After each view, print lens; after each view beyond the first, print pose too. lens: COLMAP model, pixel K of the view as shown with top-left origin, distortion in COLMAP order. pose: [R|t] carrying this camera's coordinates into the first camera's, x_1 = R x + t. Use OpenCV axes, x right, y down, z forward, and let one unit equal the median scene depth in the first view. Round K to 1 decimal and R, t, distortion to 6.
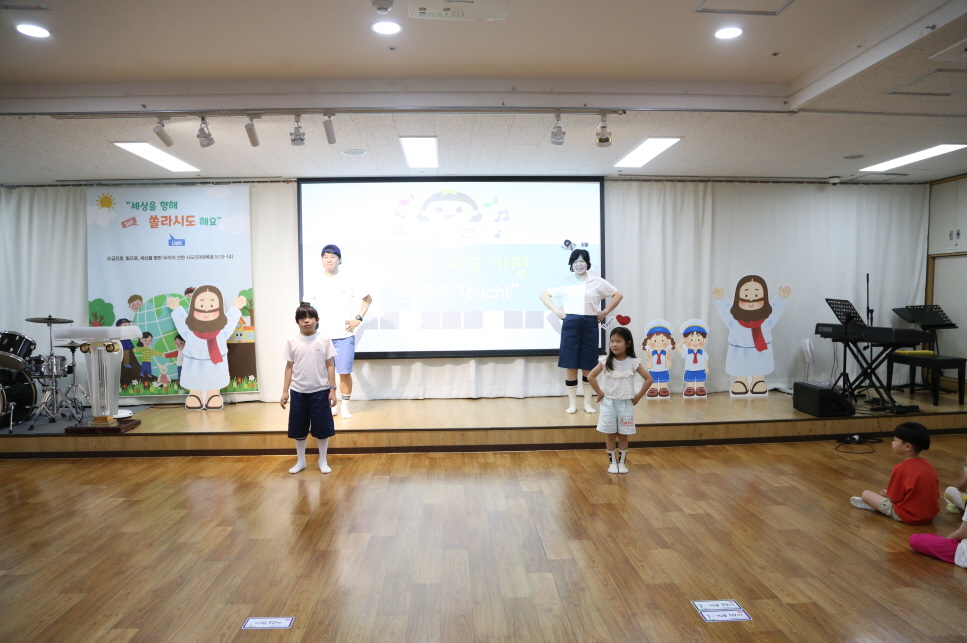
lens RADIAL K [[694.4, 0, 483.2], [0, 694.4, 327.9], [0, 0, 1]] dist [-0.109459, 0.071096]
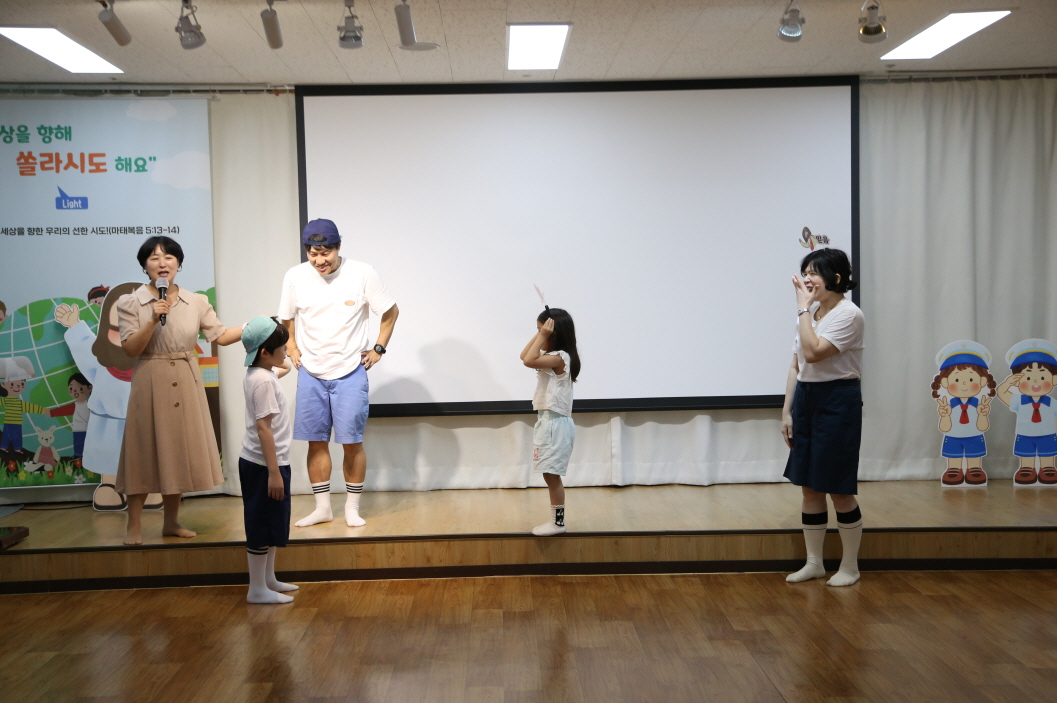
lens RADIAL K [[1474.1, 0, 528.2], [0, 1474.1, 358.6], [0, 0, 1]] dist [0.157554, 0.140672]
pose [[0.999593, -0.005488, -0.027978, -0.054611], [0.005411, 0.999981, -0.002821, 0.003476], [0.027992, 0.002668, 0.999605, -0.183868]]
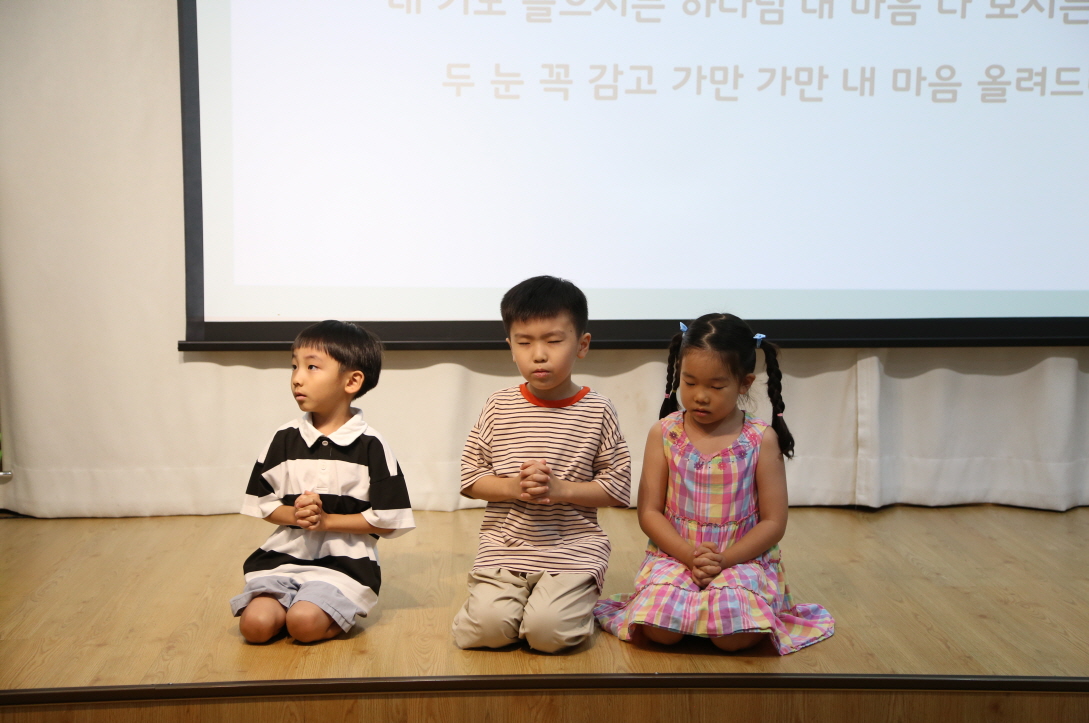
lens RADIAL K [[1819.7, 0, 552.0], [0, 1819.7, 364.7], [0, 0, 1]] dist [0.254642, 0.041045]
pose [[0.999910, 0.013309, 0.001393, -0.138270], [-0.013367, 0.998245, 0.057695, 0.012571], [-0.000623, -0.057708, 0.998333, 0.347903]]
